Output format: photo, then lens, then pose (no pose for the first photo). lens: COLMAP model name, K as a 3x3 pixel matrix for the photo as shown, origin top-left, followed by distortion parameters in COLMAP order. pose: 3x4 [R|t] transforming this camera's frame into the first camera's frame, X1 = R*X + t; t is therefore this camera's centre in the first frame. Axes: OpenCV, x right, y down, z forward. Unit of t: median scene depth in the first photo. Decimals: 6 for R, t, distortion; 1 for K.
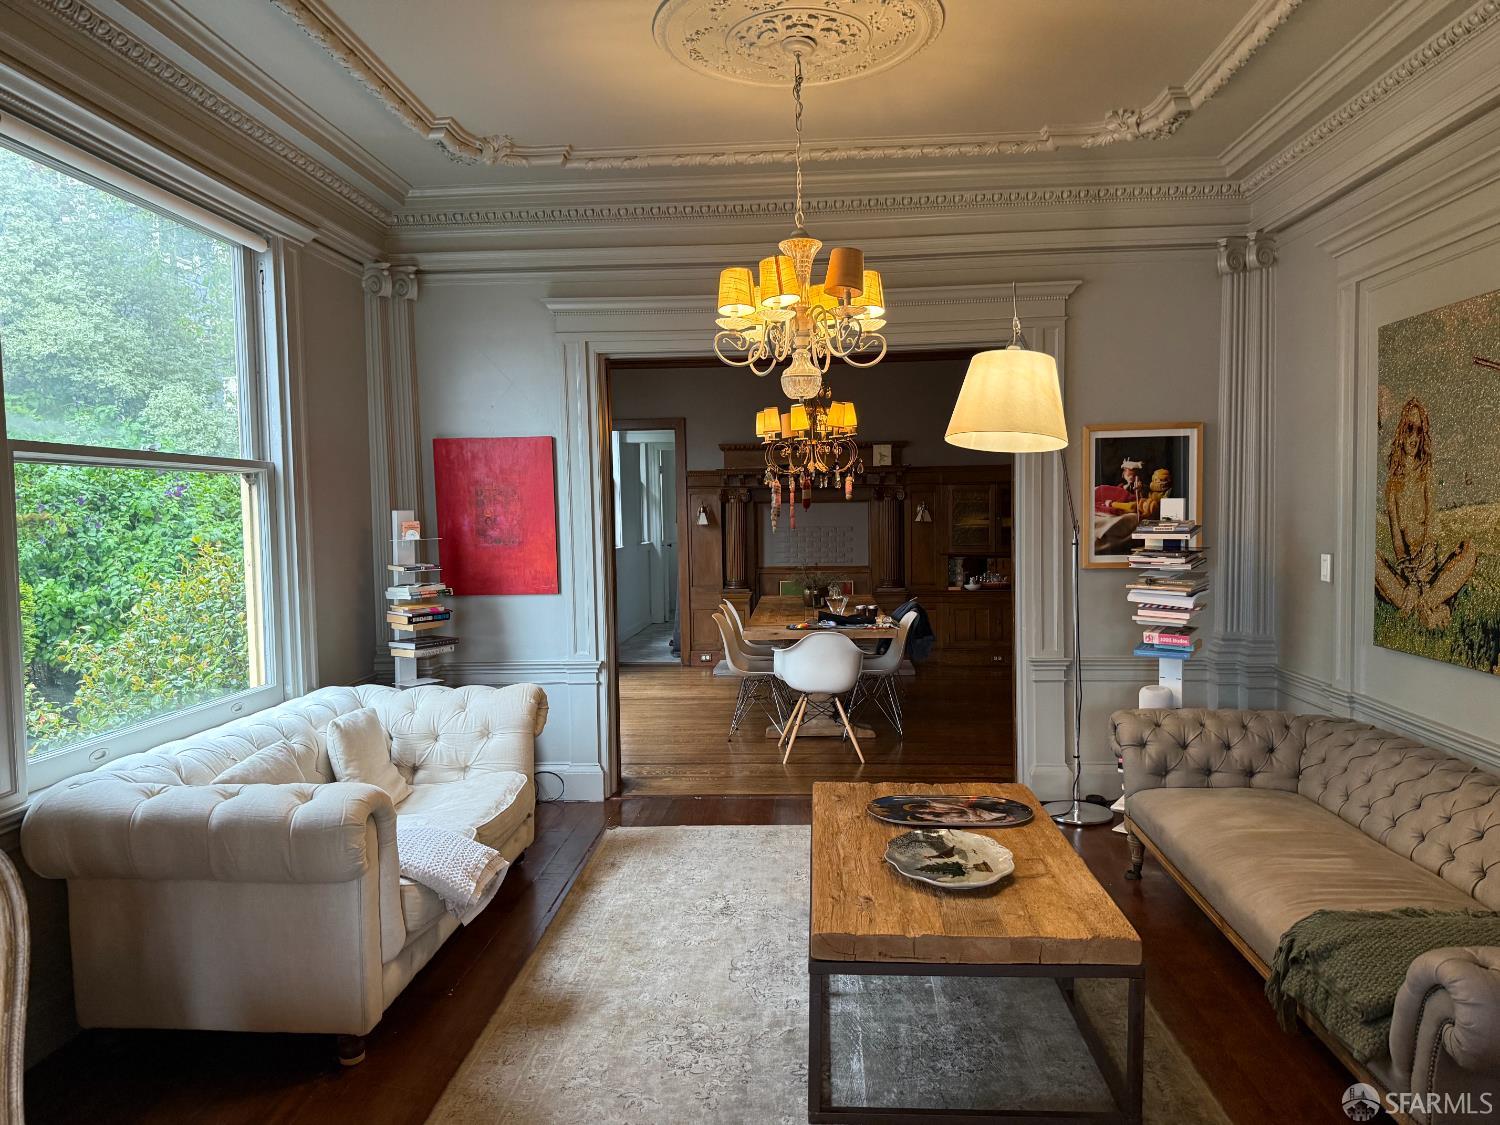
lens RADIAL K [[1048.0, 0, 745.4], [0, 1048.0, 561.7], [0, 0, 1]] dist [0.006878, 0.001920]
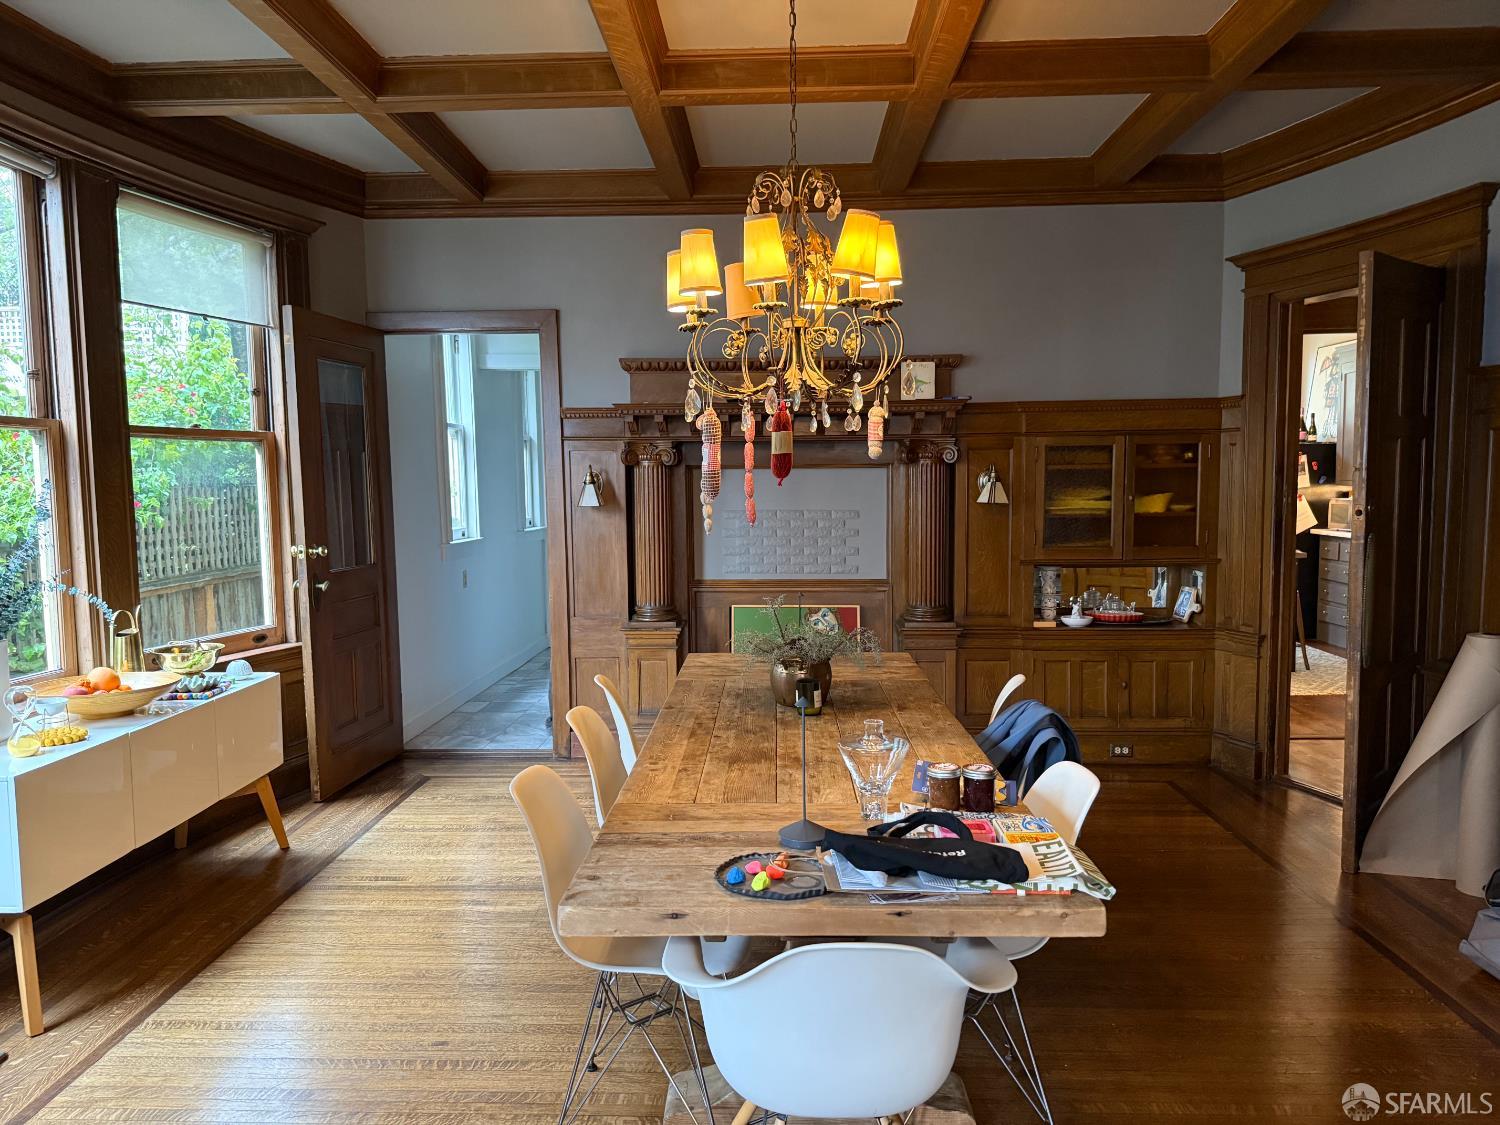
lens RADIAL K [[1048.0, 0, 752.0], [0, 1048.0, 564.7], [0, 0, 1]] dist [0.006878, 0.001920]
pose [[0.999382, 0.003028, 0.035017, 0.025063], [-0.004170, 0.999461, 0.032572, -0.023234], [-0.034900, -0.032698, 0.998856, 0.453176]]
